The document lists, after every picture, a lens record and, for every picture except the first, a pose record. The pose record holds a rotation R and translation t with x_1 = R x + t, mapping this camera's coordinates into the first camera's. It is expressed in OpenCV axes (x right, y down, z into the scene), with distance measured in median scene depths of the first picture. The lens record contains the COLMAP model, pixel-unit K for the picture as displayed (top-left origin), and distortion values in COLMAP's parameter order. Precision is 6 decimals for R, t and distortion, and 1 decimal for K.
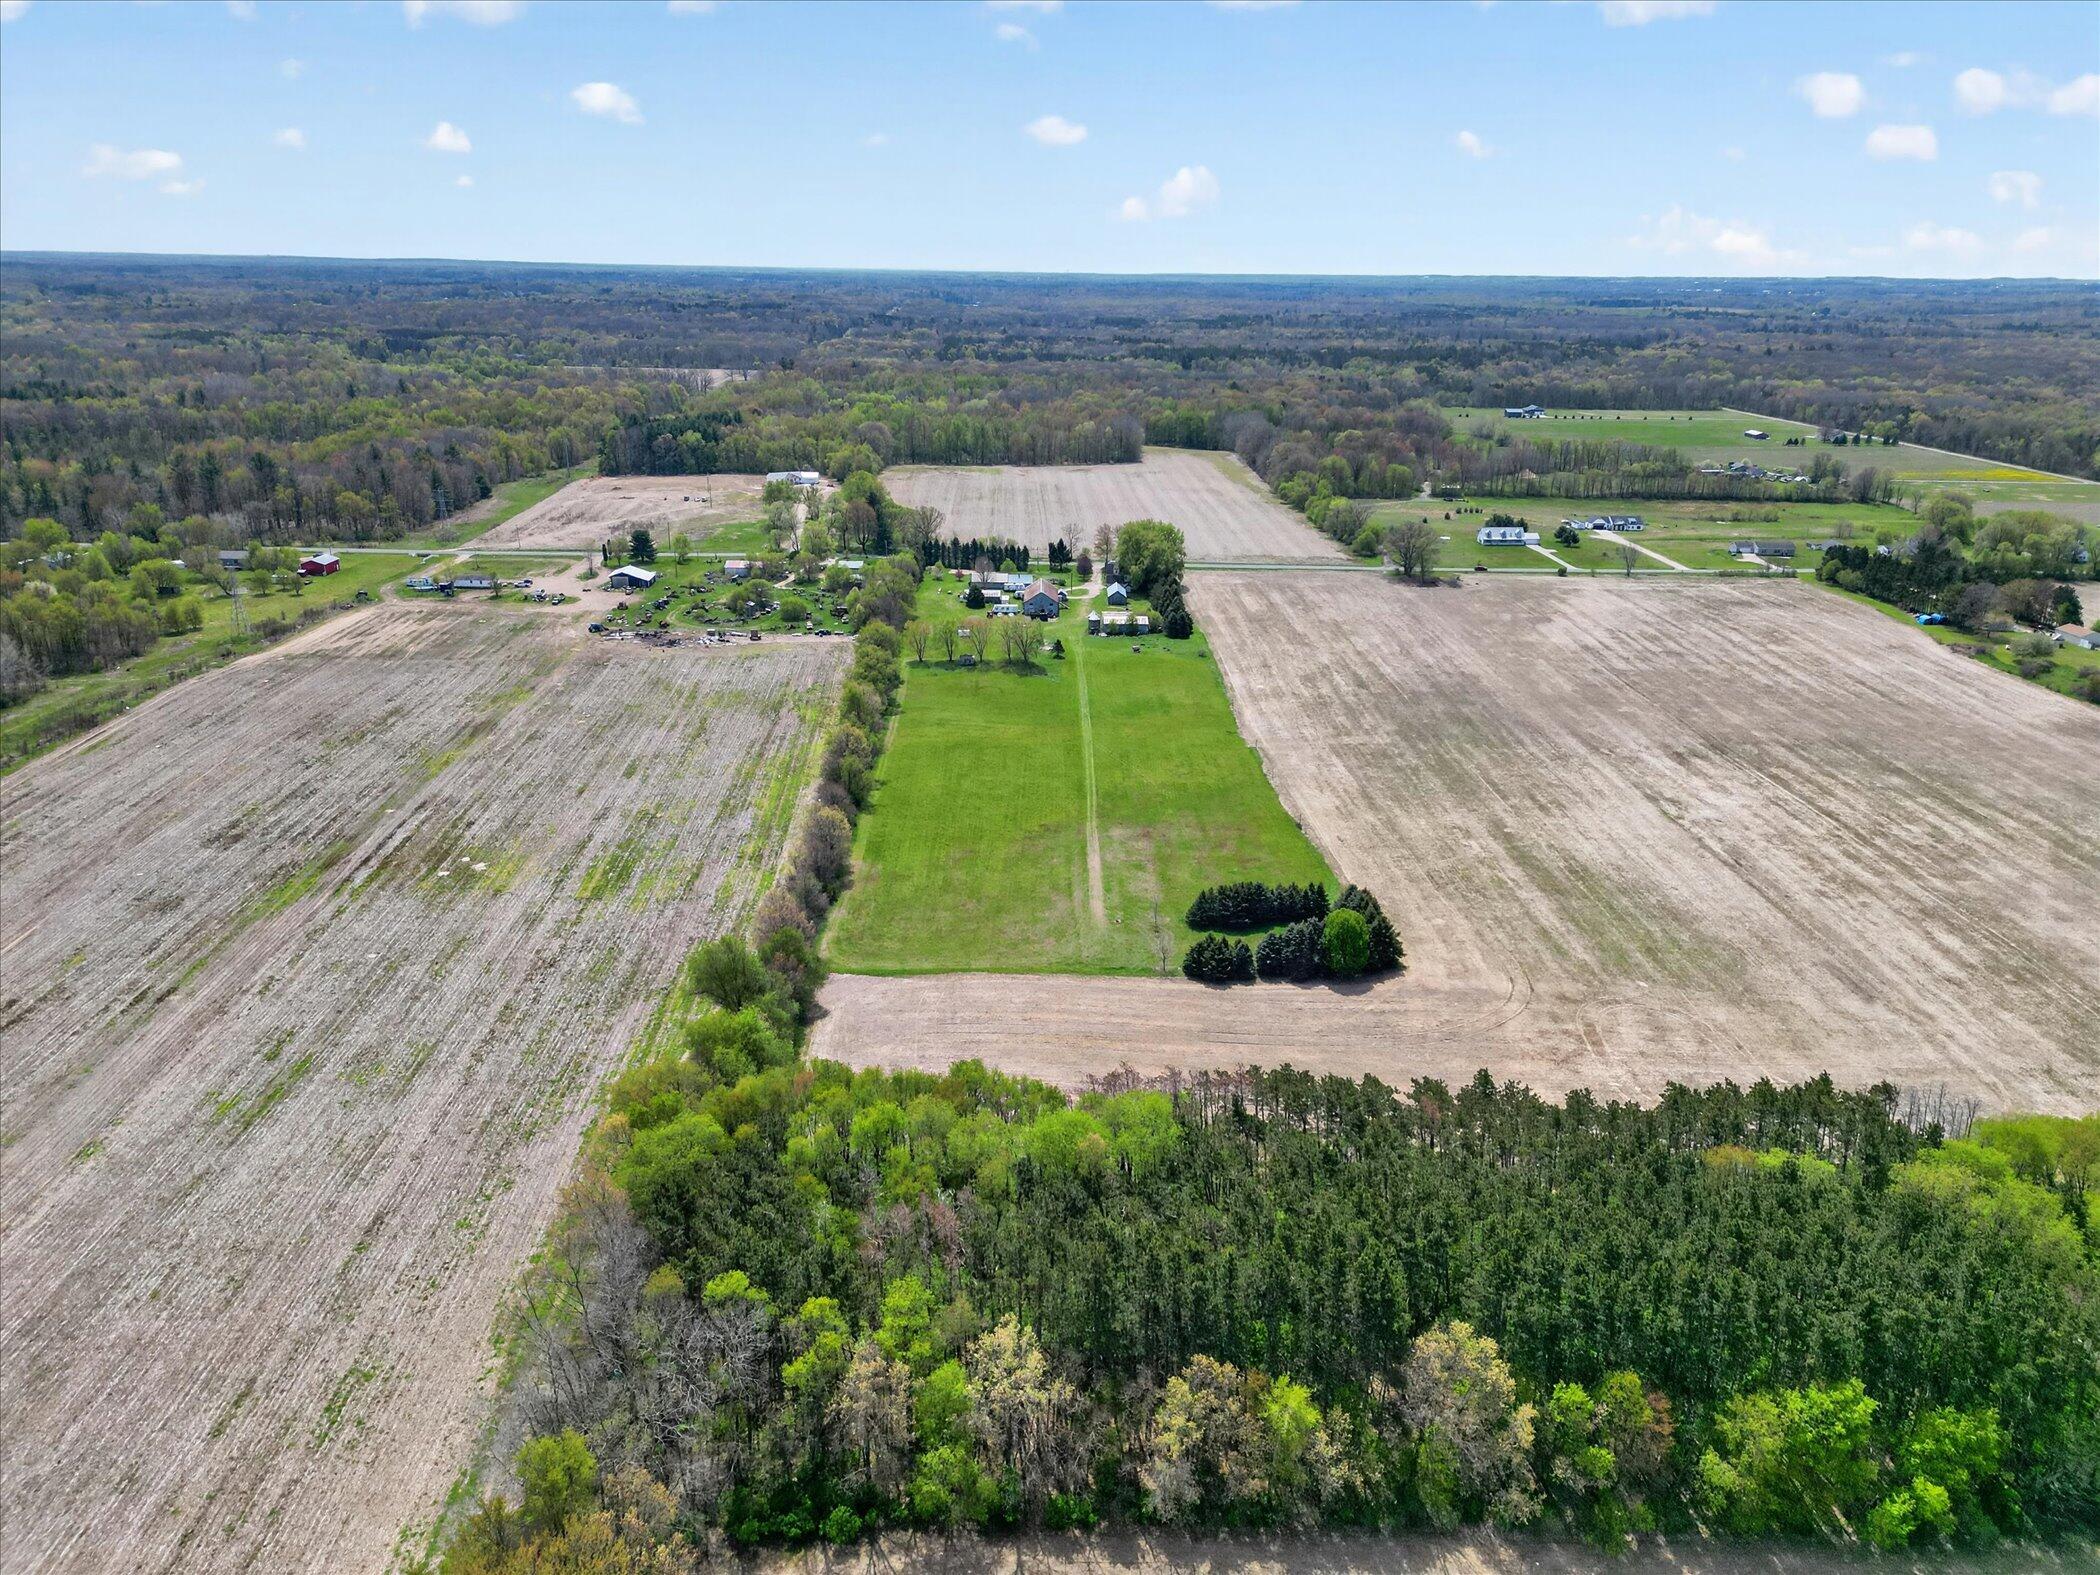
lens RADIAL K [[1461.3, 0, 1047.1], [0, 1461.3, 789.0], [0, 0, 1]] dist [0.083798, -0.087207]
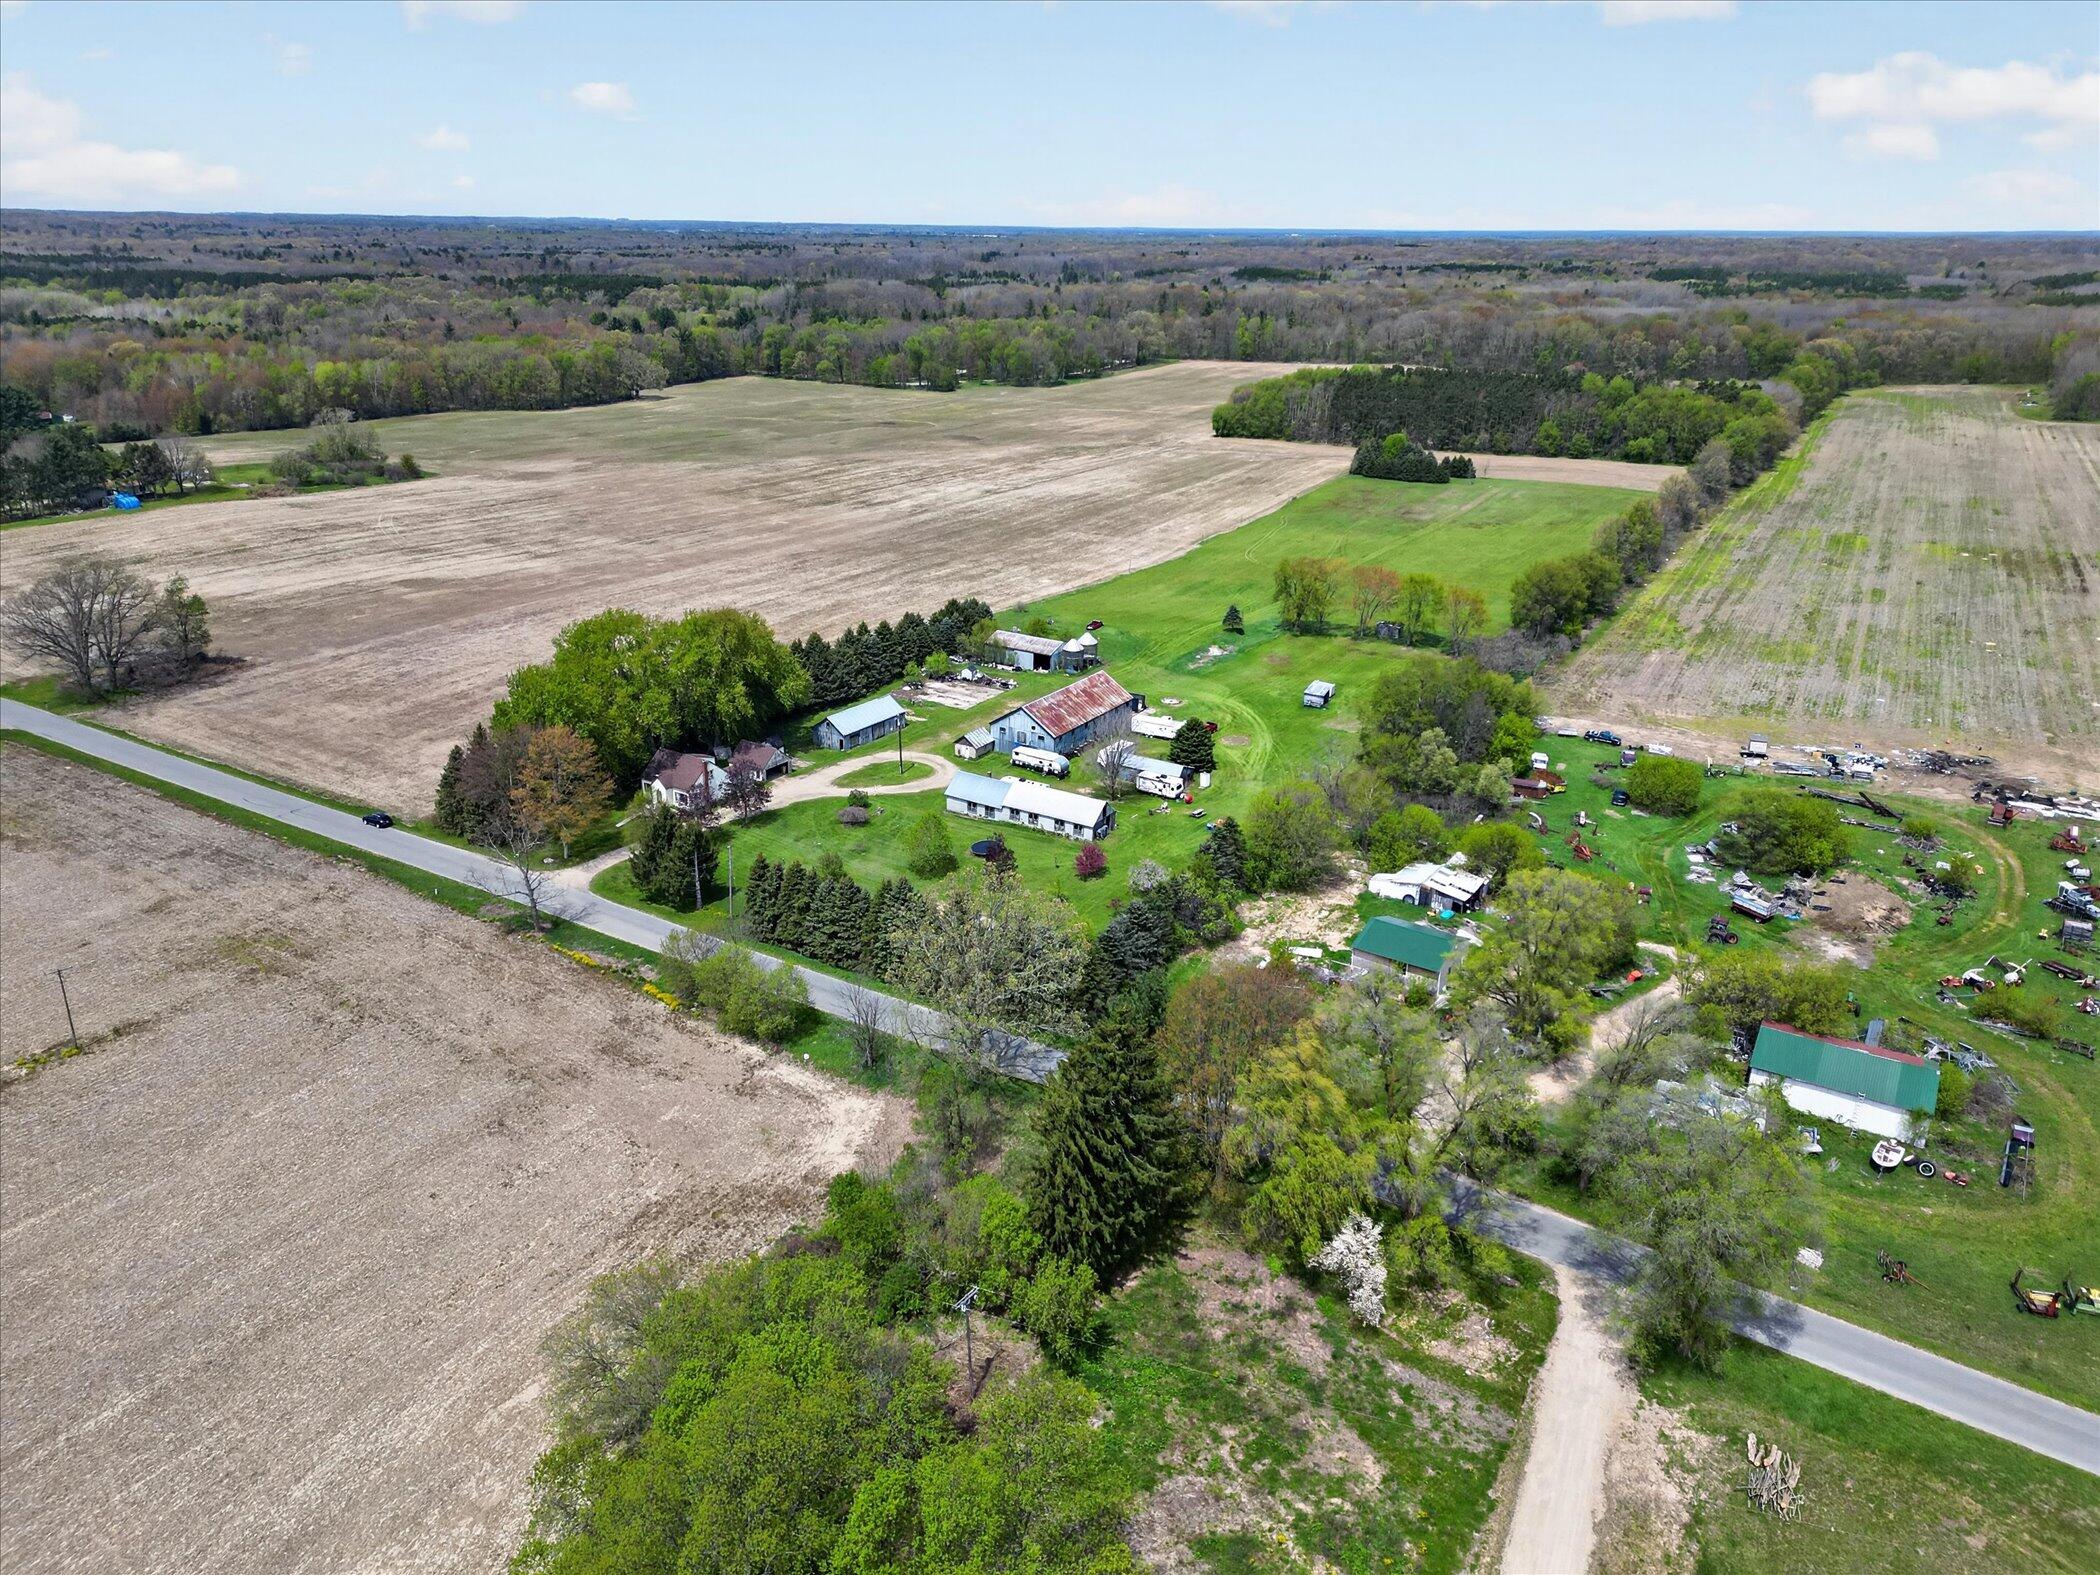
lens RADIAL K [[1461.3, 0, 1054.9], [0, 1461.3, 803.9], [0, 0, 1]] dist [0.083798, -0.087207]
pose [[-0.843590, -0.217077, 0.491154, -0.335226], [0.159573, 0.771991, 0.615277, -0.570821], [-0.512730, 0.597417, -0.616605, 1.925991]]
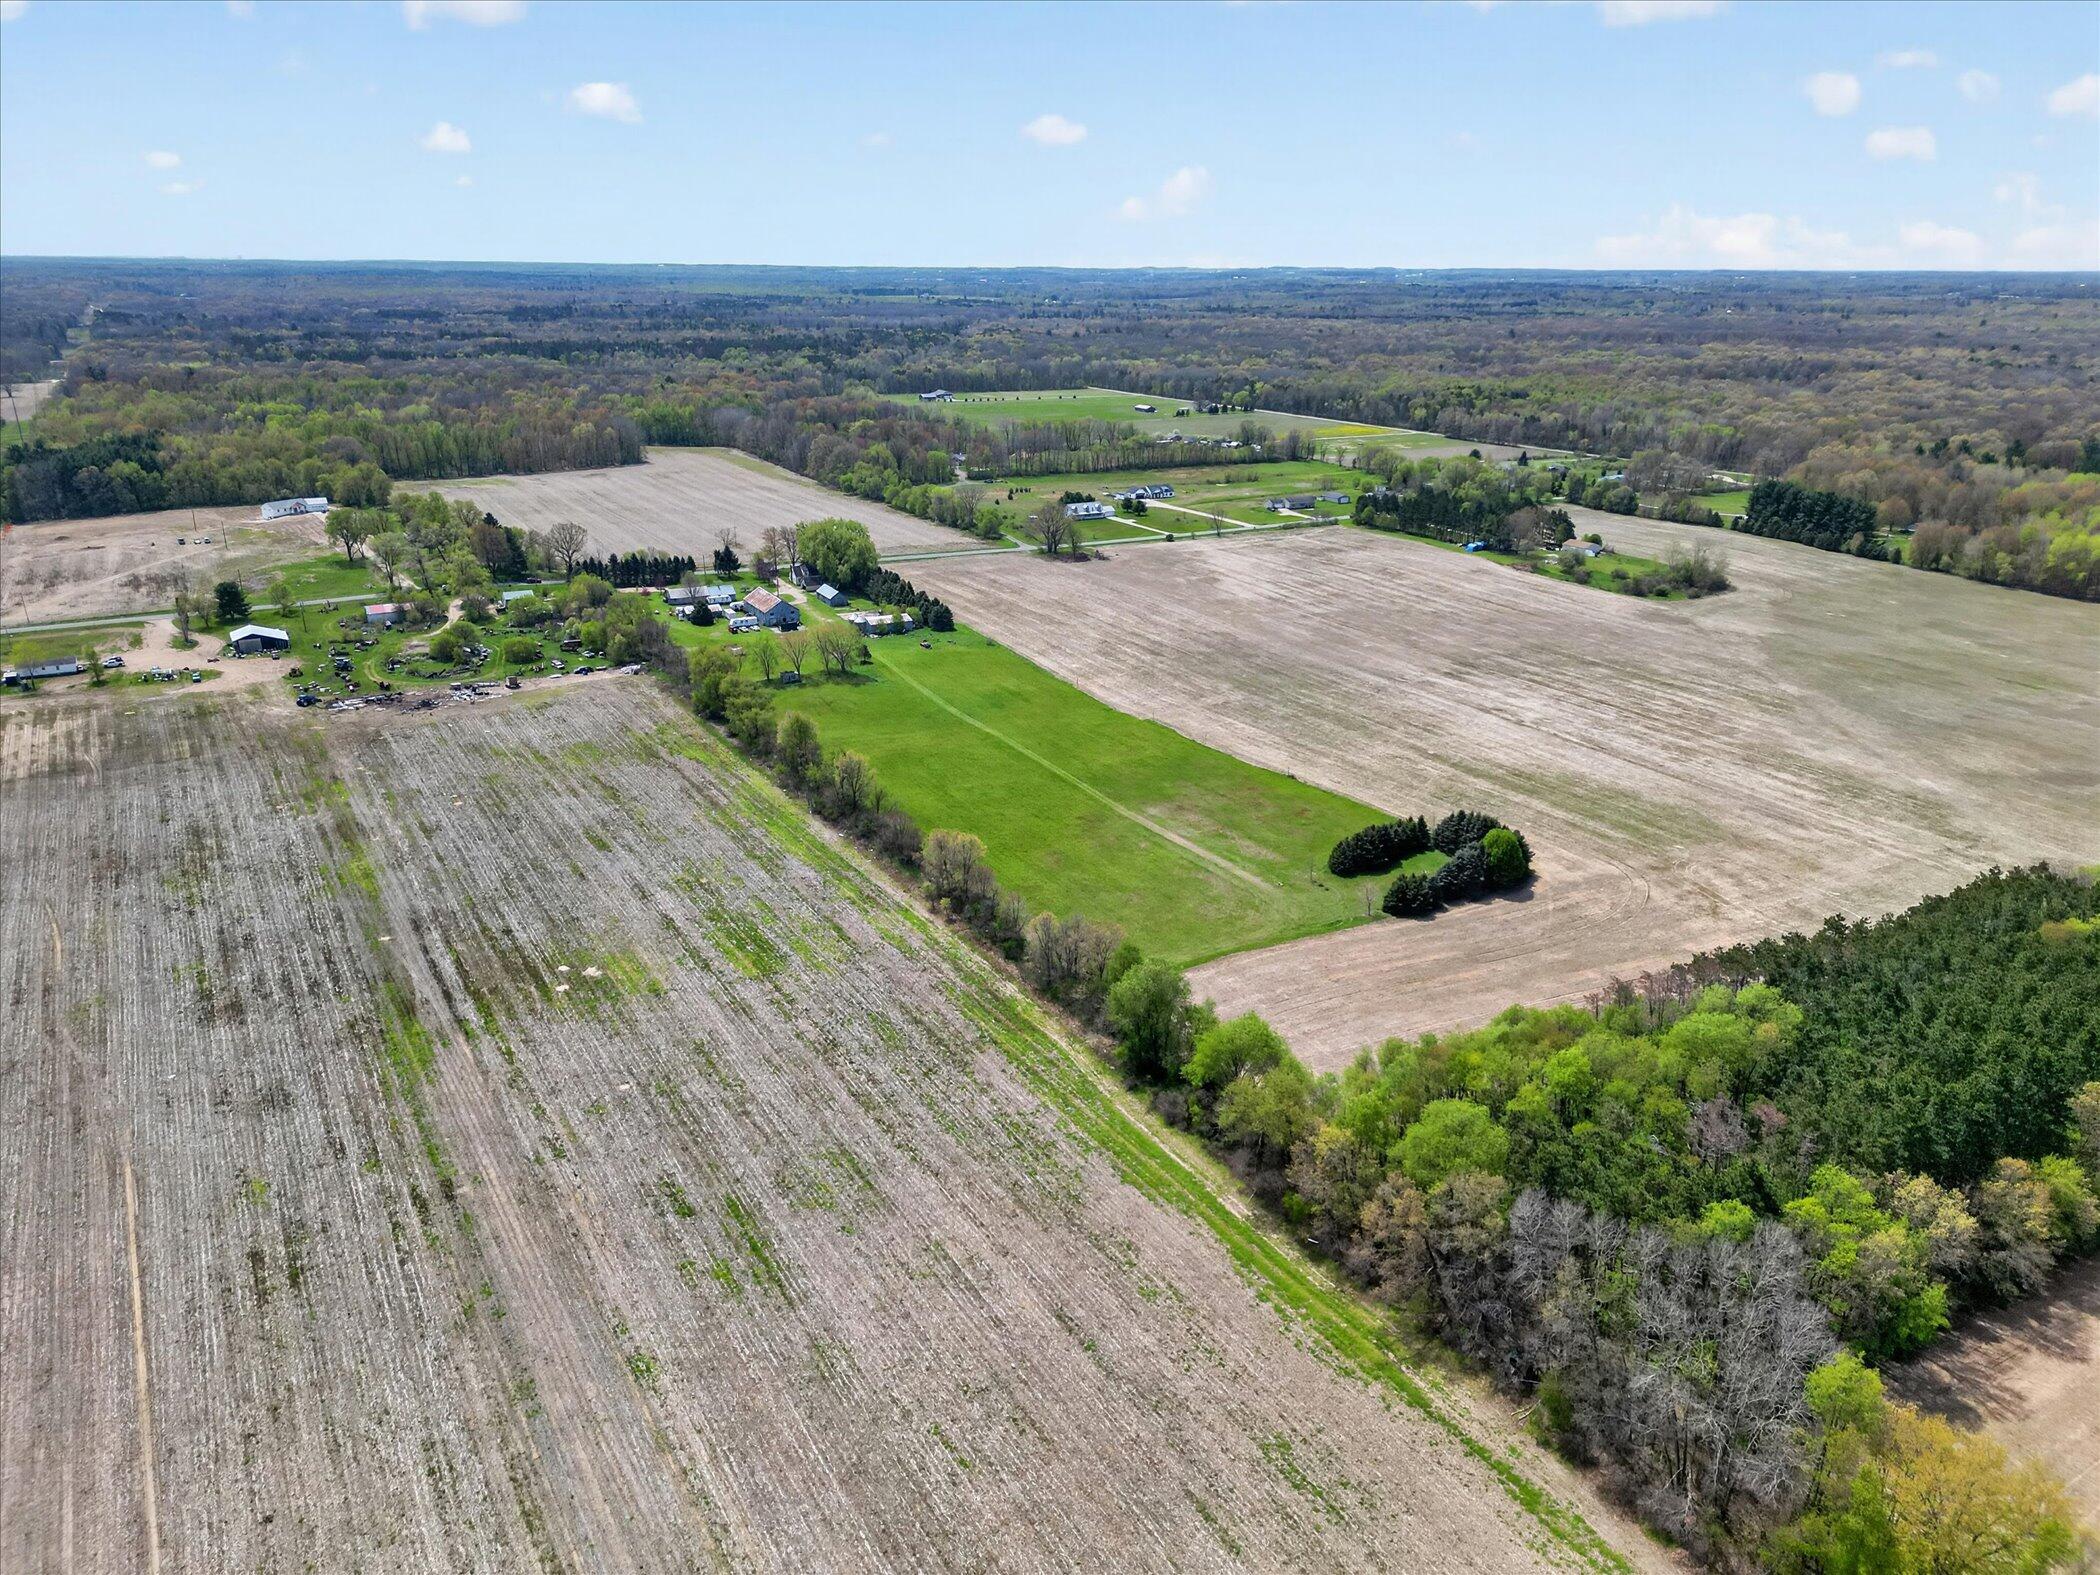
lens RADIAL K [[1461.3, 0, 1047.4], [0, 1461.3, 792.9], [0, 0, 1]] dist [0.083798, -0.087207]
pose [[0.882385, -0.166152, 0.440217, -0.429616], [0.162137, 0.985647, 0.047023, -0.040055], [-0.441712, 0.029884, 0.896659, 0.092314]]
